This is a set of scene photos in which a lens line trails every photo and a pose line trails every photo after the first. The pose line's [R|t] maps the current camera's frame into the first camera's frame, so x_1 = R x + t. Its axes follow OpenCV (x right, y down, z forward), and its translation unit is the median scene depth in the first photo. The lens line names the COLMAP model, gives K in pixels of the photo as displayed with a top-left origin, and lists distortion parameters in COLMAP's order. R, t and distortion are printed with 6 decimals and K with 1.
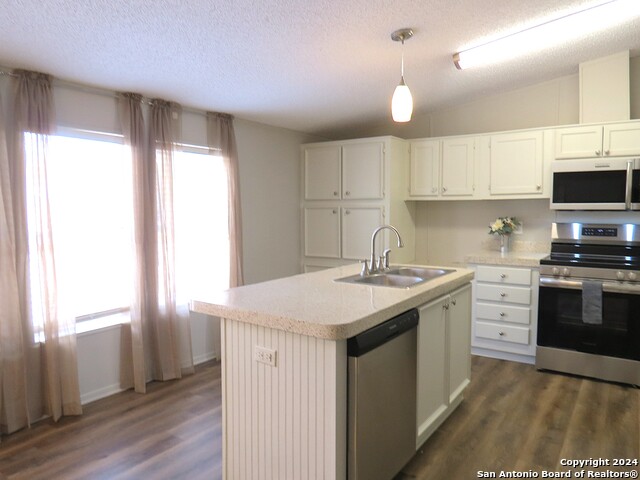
lens RADIAL K [[460.4, 0, 320.0], [0, 460.4, 240.0], [0, 0, 1]] dist [-0.030233, 0.002337]
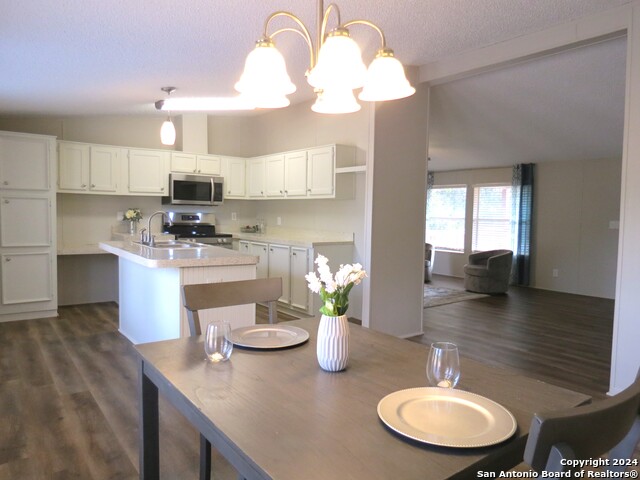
lens RADIAL K [[452.1, 0, 319.0], [0, 452.1, 242.3], [0, 0, 1]] dist [-0.026777, 0.004453]
pose [[0.321569, -0.054871, 0.945295, -0.717096], [0.038175, 0.998259, 0.044959, 0.013539], [-0.946116, 0.021630, 0.323104, 0.024510]]
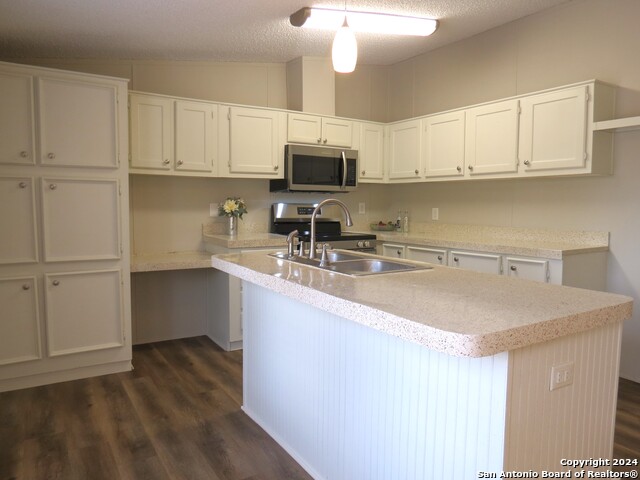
lens RADIAL K [[460.4, 0, 320.0], [0, 460.4, 240.0], [0, 0, 1]] dist [-0.030233, 0.002337]
pose [[0.400211, -0.066498, 0.914007, -0.387790], [0.050190, 0.997457, 0.050593, -0.002089], [-0.915048, 0.025626, 0.402531, 0.465163]]
